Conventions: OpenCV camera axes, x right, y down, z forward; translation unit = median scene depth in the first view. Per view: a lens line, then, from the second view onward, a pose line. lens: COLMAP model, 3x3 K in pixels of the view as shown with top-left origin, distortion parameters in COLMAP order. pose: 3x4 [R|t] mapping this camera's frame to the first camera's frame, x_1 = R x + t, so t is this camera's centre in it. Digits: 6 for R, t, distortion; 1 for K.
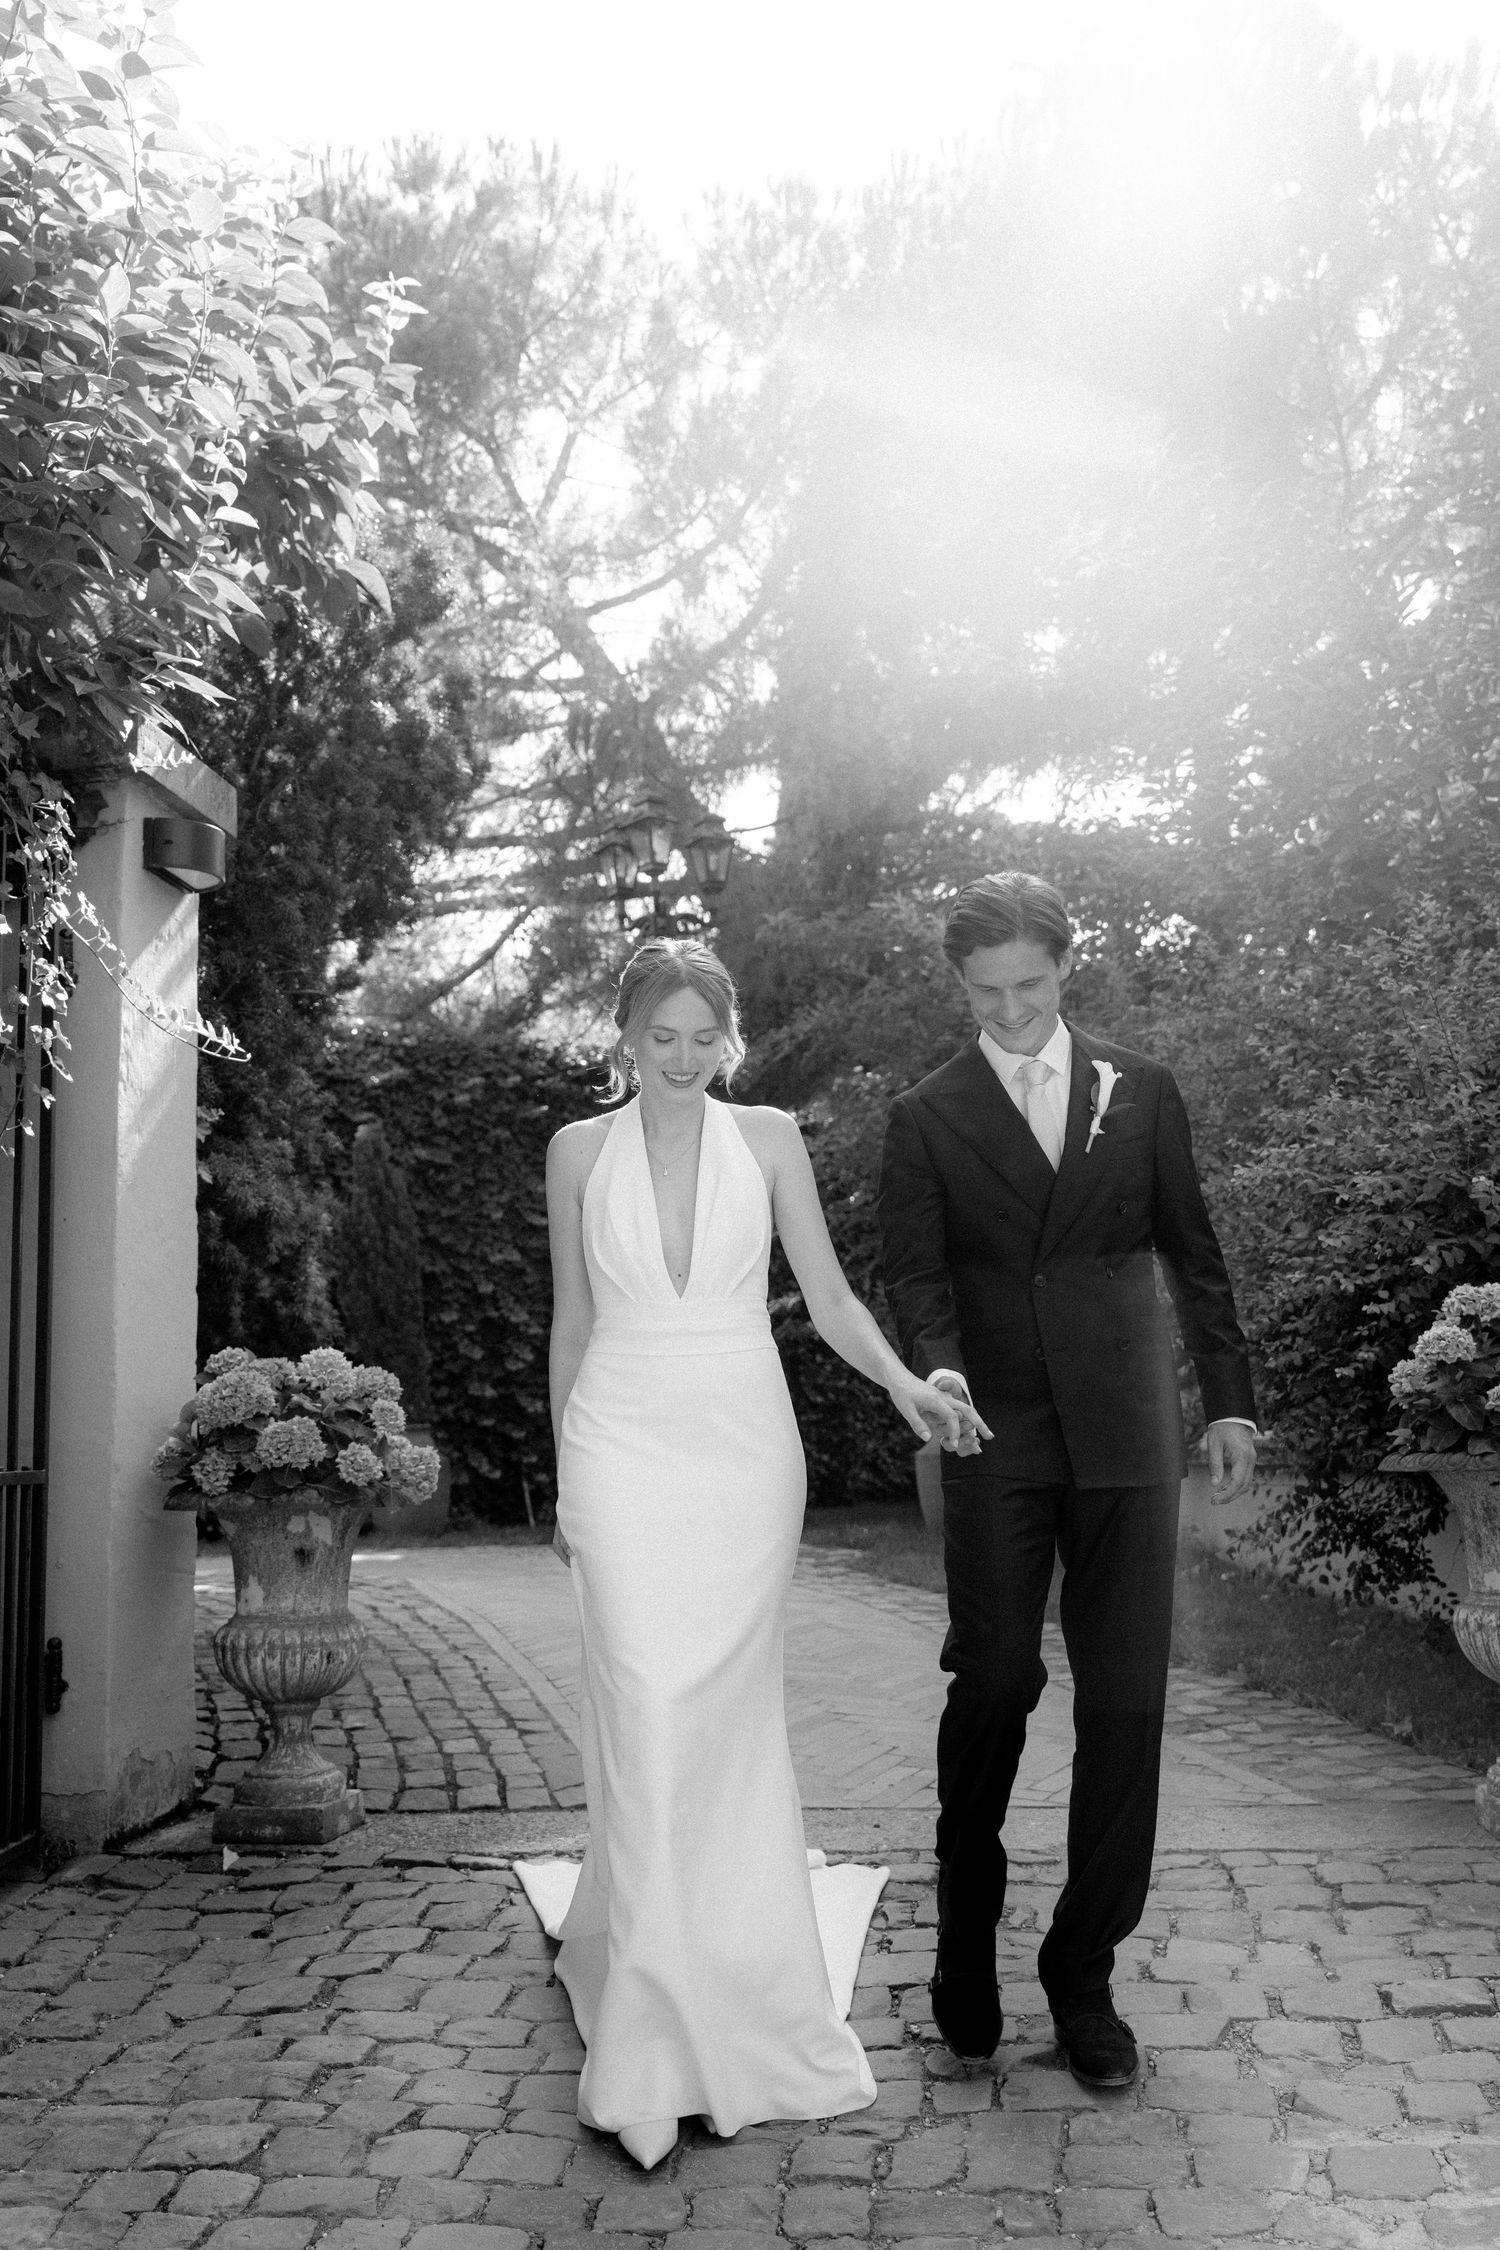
lens RADIAL K [[2181.9, 0, 749.1], [0, 2181.9, 1126.5], [0, 0, 1]] dist [-0.008242, 0.000000]
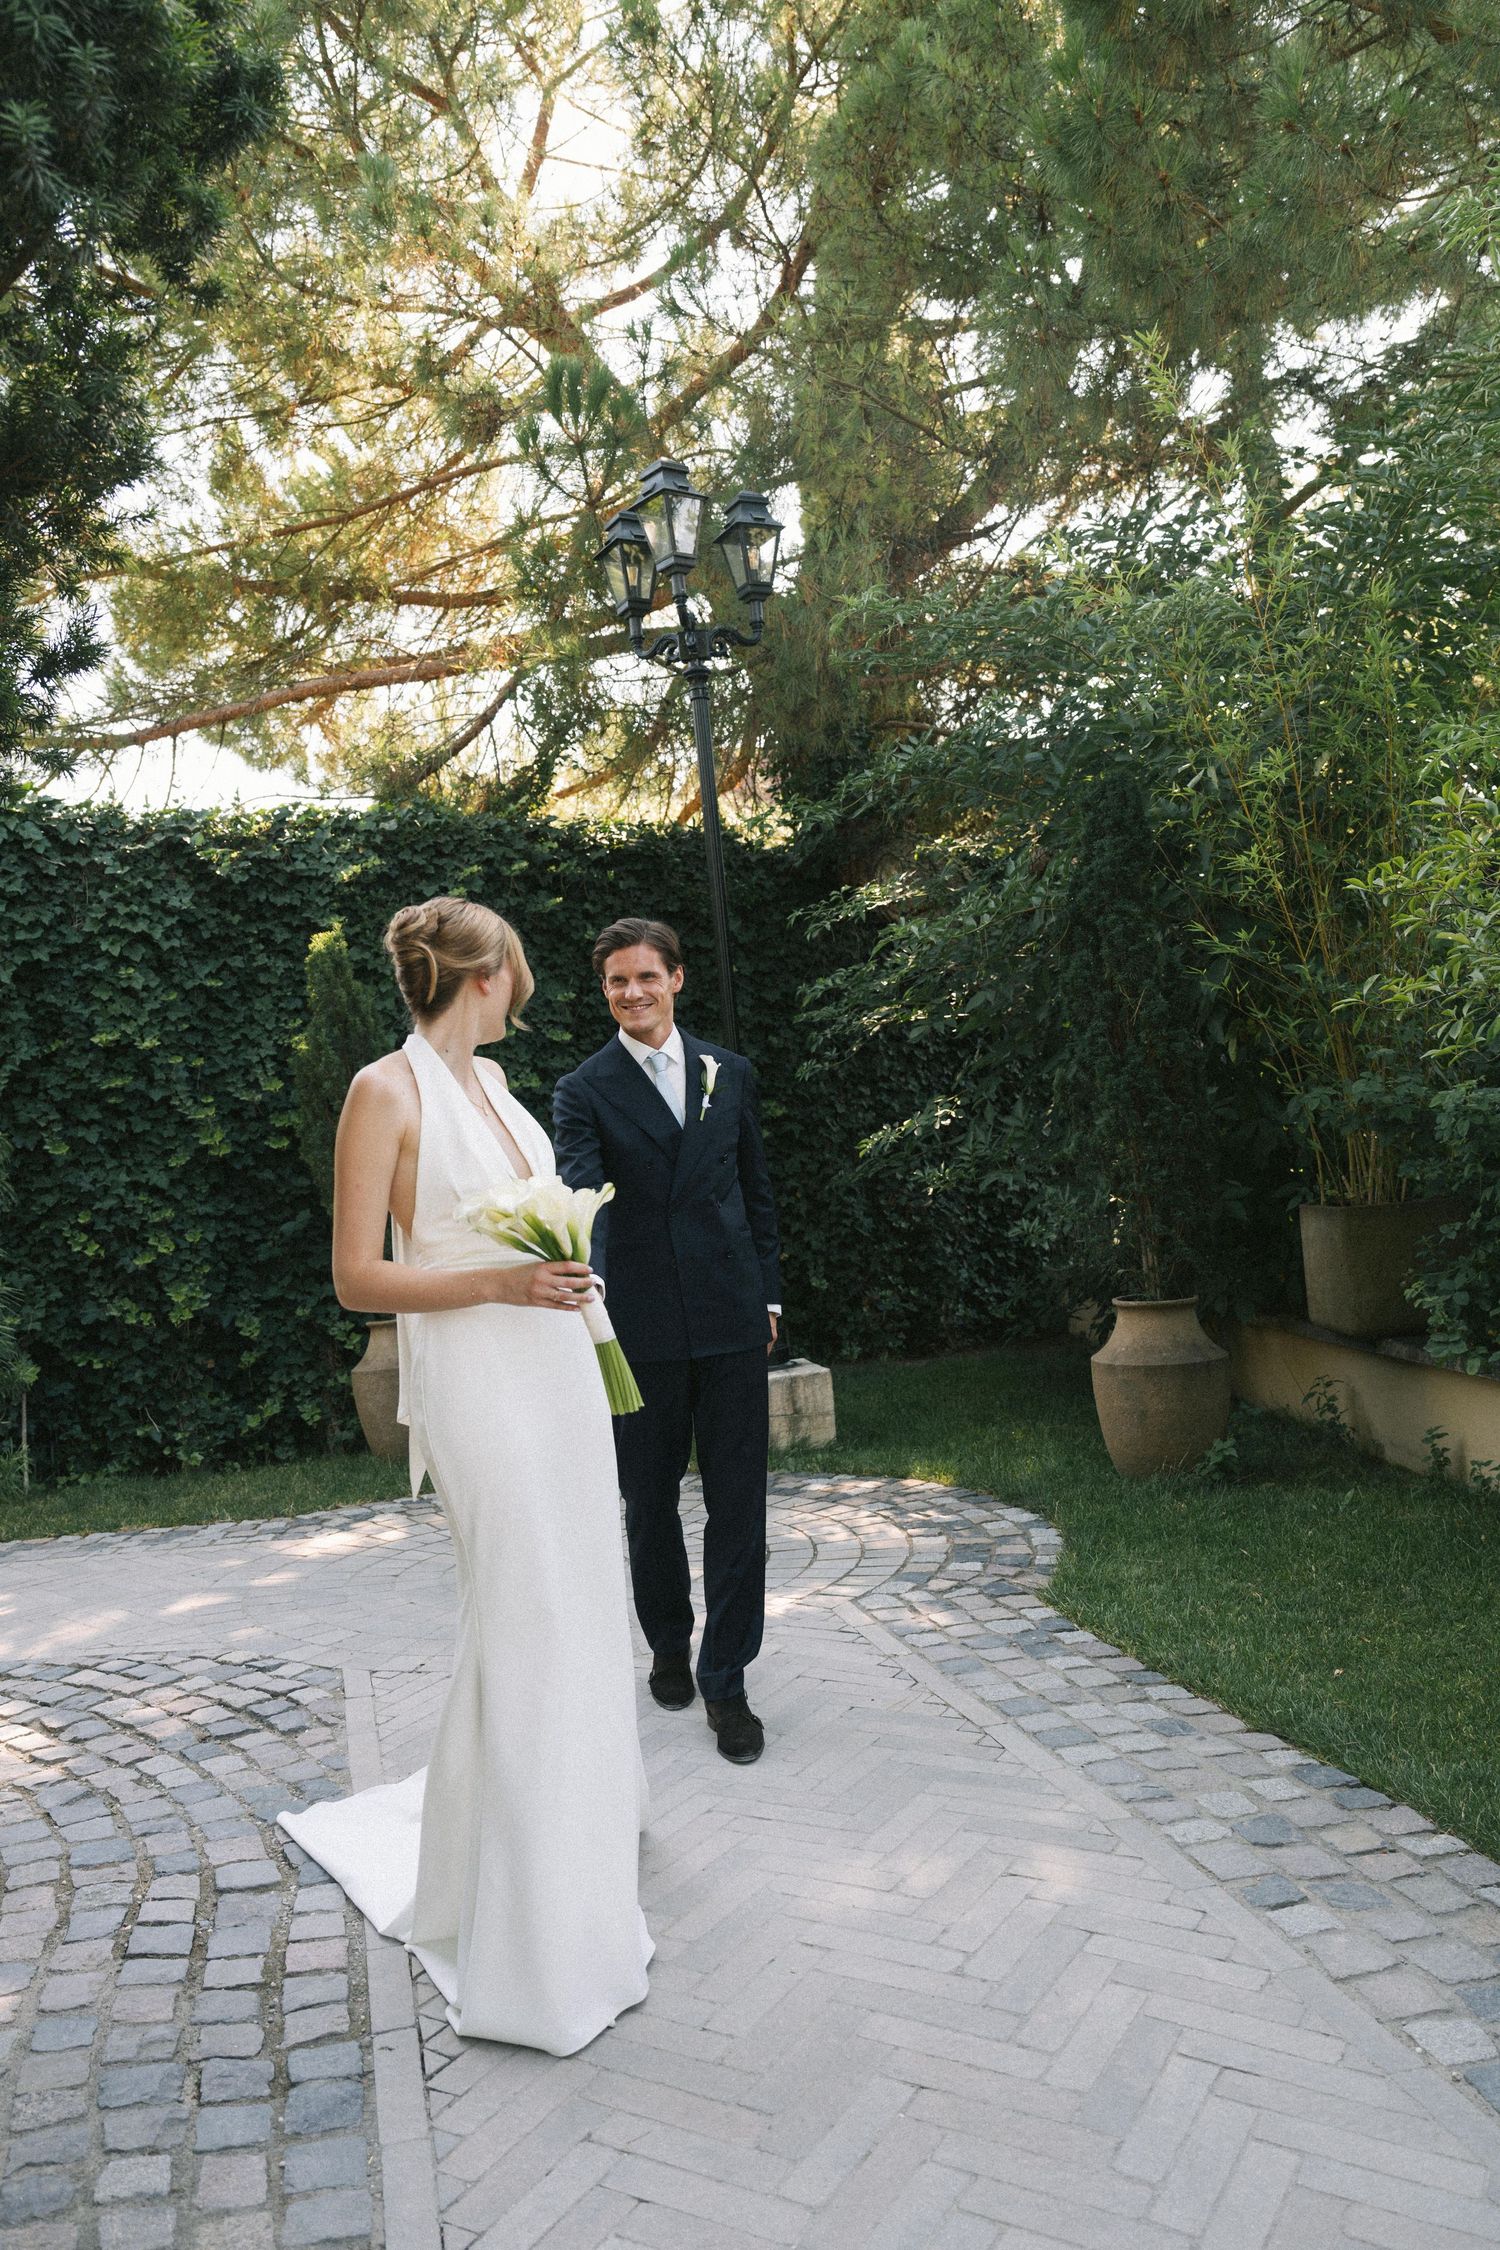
lens RADIAL K [[1812.9, 0, 754.6], [0, 1812.9, 1124.8], [0, 0, 1]] dist [0.002407, -0.000886]
pose [[0.998641, -0.050491, -0.012928, -0.015423], [0.051673, 0.991557, 0.118929, -0.001440], [0.006814, -0.119435, 0.992819, 0.305851]]
